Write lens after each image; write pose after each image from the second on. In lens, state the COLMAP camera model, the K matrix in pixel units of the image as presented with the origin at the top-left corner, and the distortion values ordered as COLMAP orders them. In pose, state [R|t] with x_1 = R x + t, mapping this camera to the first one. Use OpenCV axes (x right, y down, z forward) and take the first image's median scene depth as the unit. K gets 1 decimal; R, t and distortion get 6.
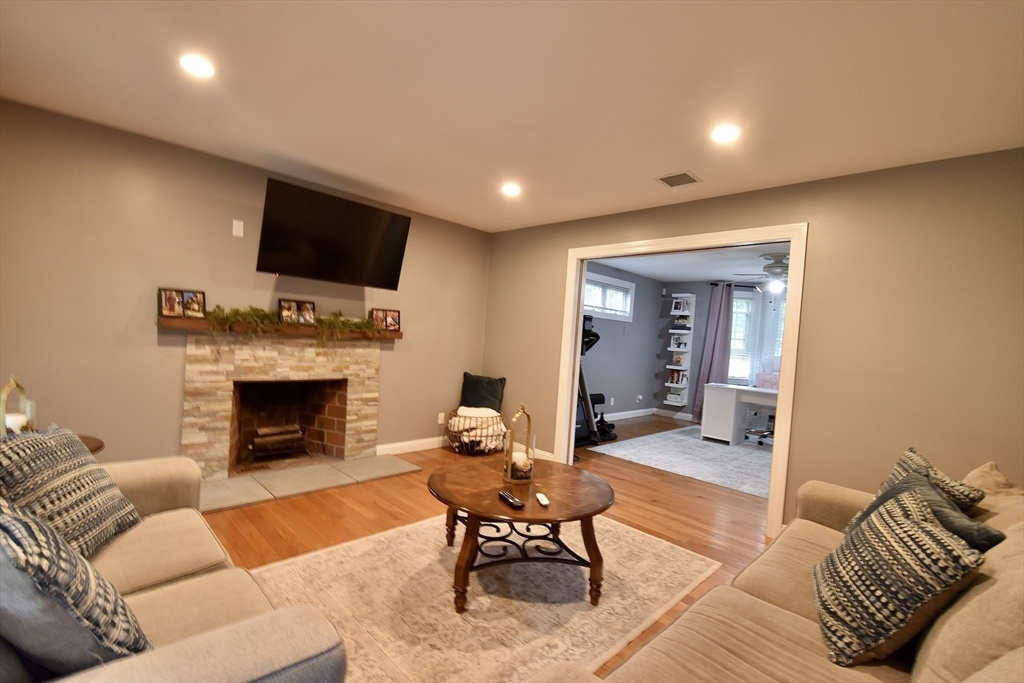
lens RADIAL K [[449.7, 0, 516.4], [0, 449.7, 349.0], [0, 0, 1]] dist [0.001160, -0.013432]
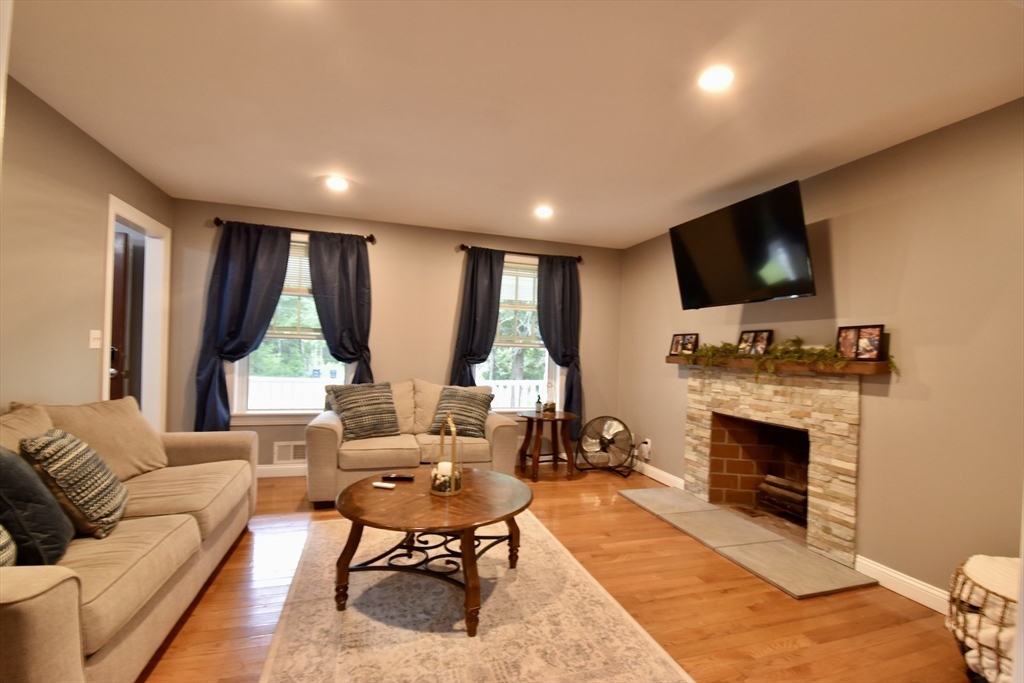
lens RADIAL K [[449.7, 0, 517.8], [0, 449.7, 341.3], [0, 0, 1]] dist [0.001160, -0.013432]
pose [[-0.455601, -0.097831, -0.884792, 0.512328], [-0.083200, 0.994272, -0.067094, 0.012429], [0.886288, 0.043046, -0.461130, 0.985777]]
